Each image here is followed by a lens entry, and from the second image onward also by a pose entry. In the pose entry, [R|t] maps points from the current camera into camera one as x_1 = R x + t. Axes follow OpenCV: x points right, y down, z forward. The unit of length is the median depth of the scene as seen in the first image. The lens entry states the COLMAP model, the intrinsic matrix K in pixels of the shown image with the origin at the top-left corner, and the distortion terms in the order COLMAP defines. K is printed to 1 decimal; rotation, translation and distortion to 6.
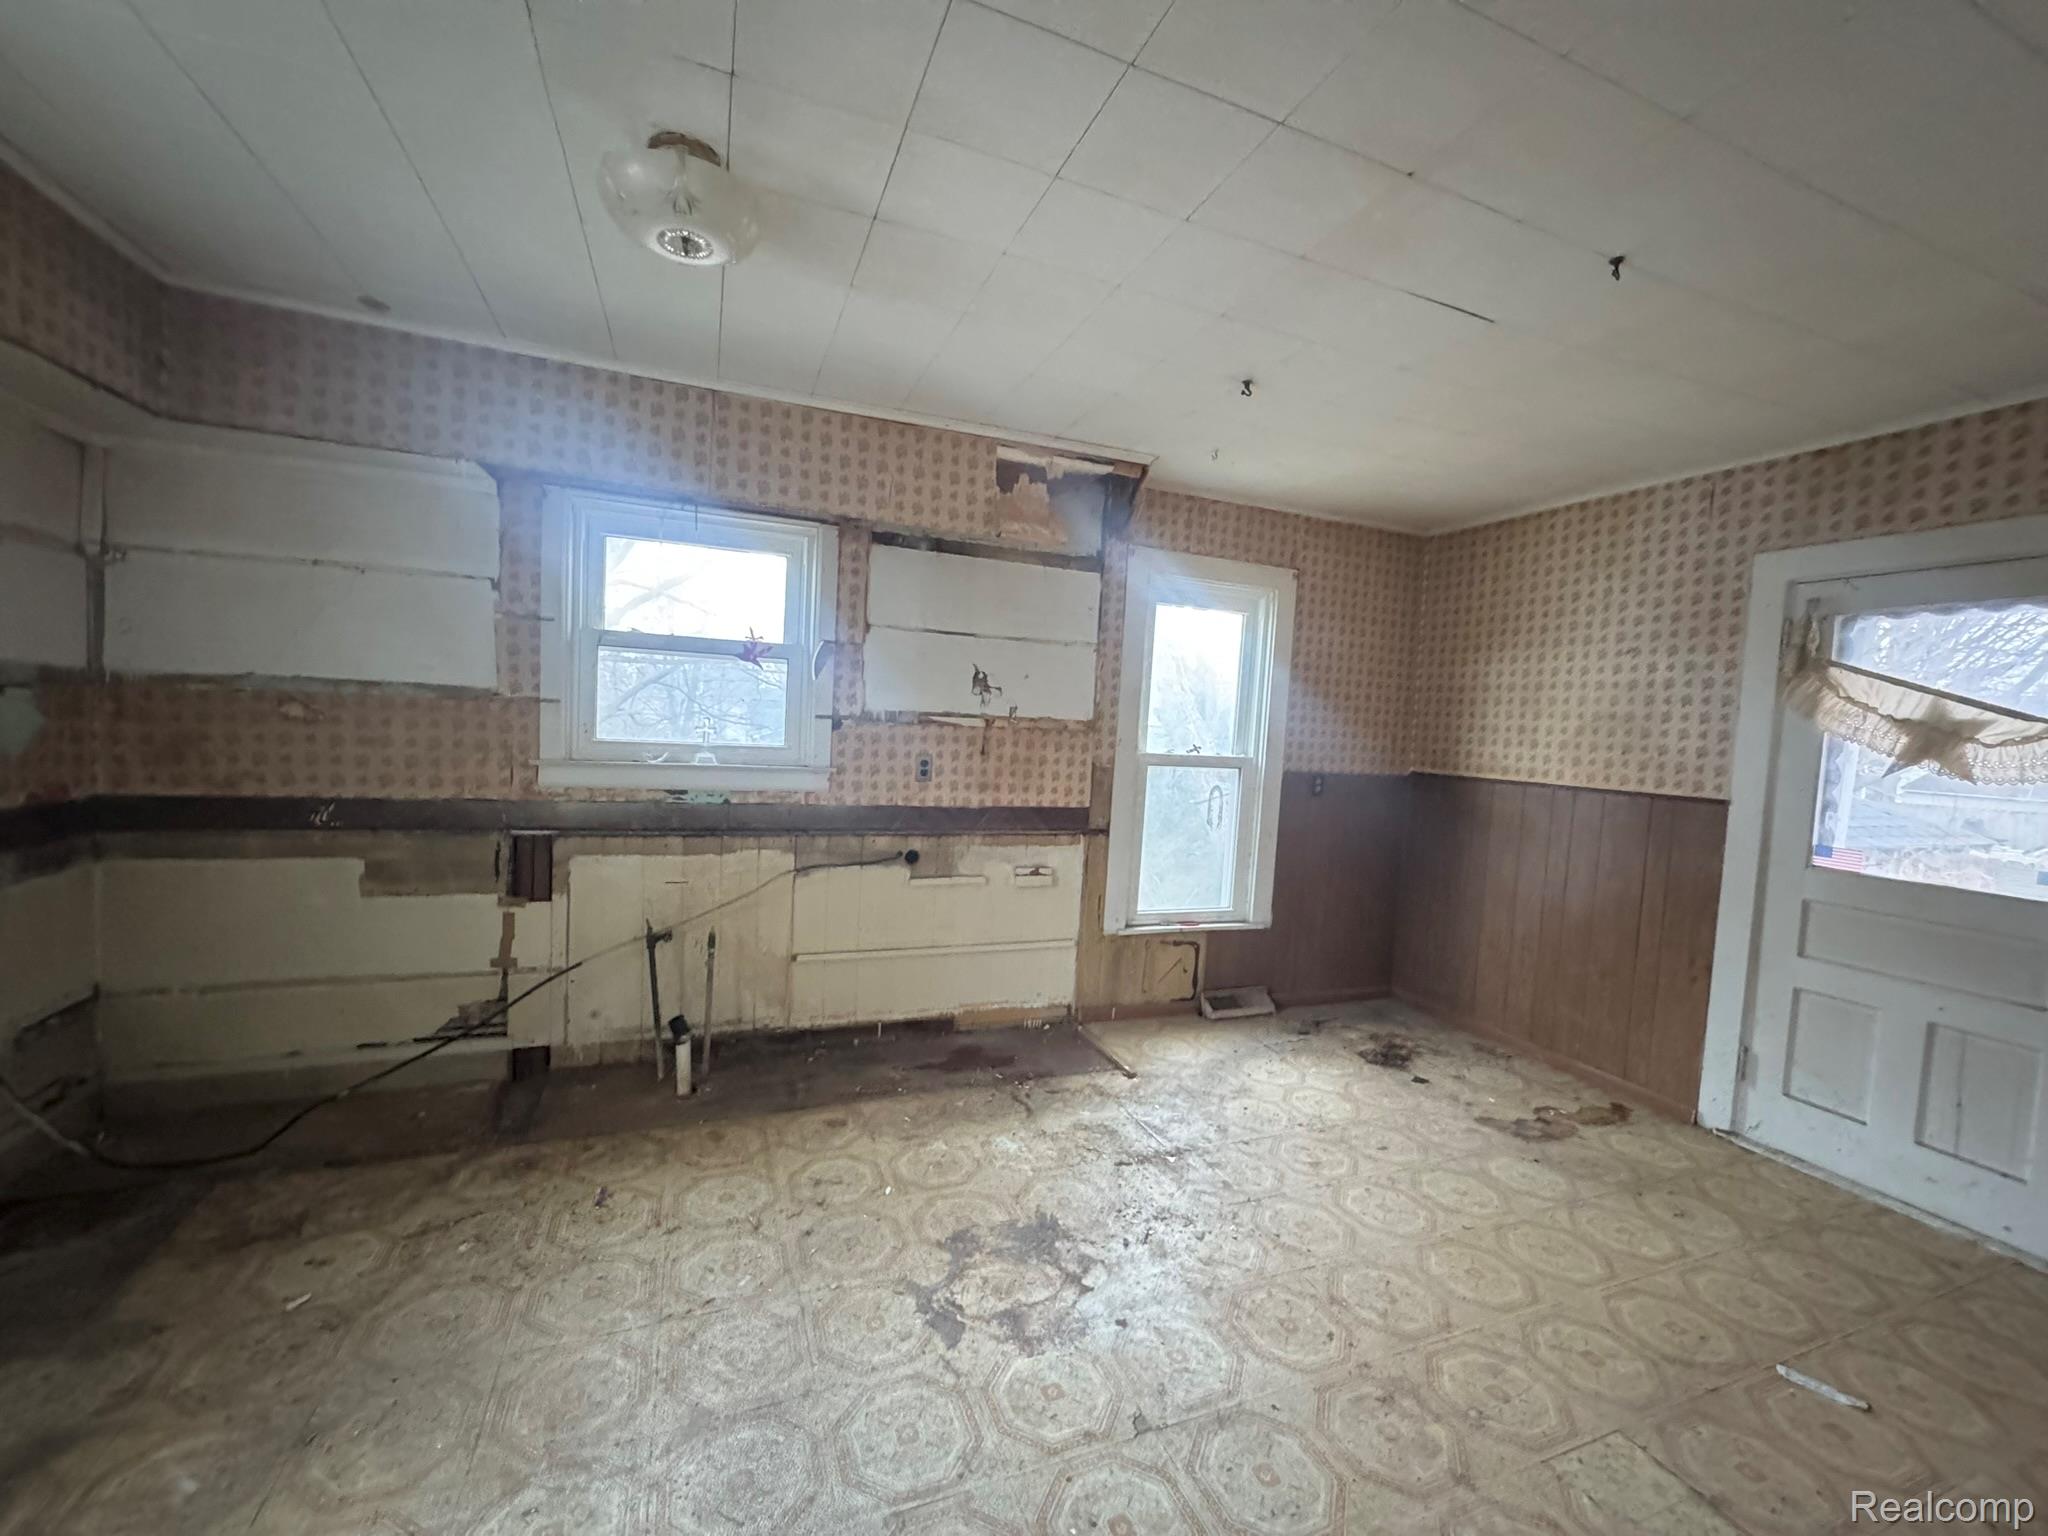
lens RADIAL K [[814.3, 0, 1029.3], [0, 814.3, 769.8], [0, 0, 1]] dist [-0.003480, -0.000129]
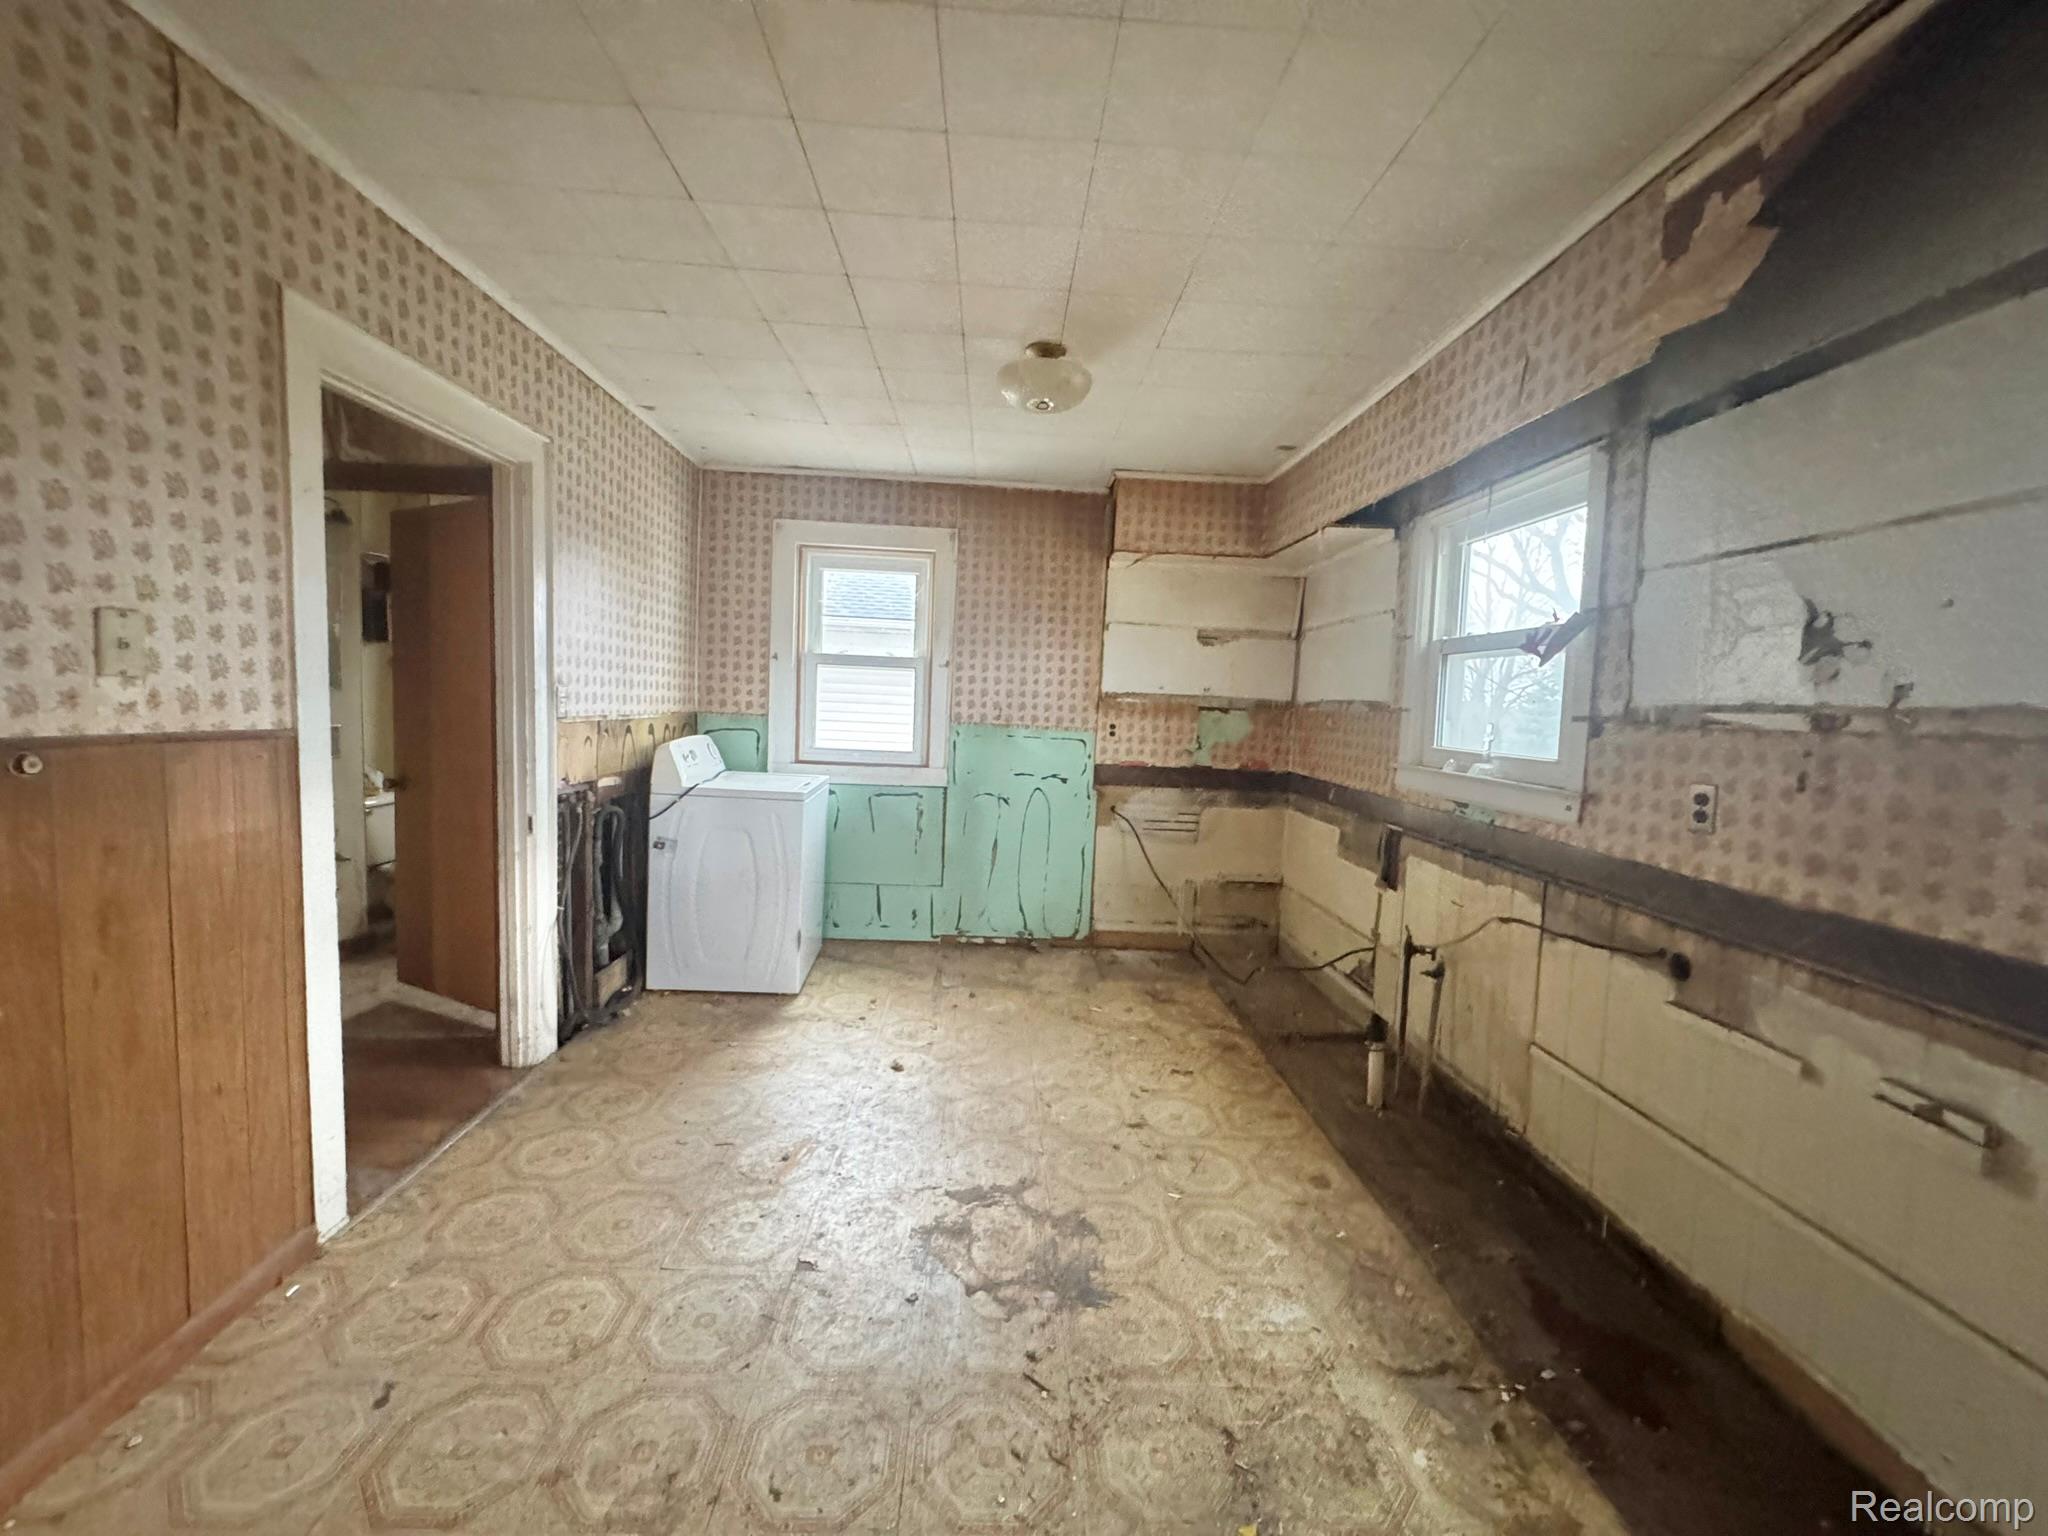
lens RADIAL K [[814.3, 0, 1024.5], [0, 814.3, 768.1], [0, 0, 1]] dist [-0.003480, -0.000129]
pose [[-0.332508, 0.014016, -0.942996, 0.562761], [-0.117014, 0.991550, 0.055998, -0.006709], [0.935813, 0.128963, -0.328058, 0.789784]]
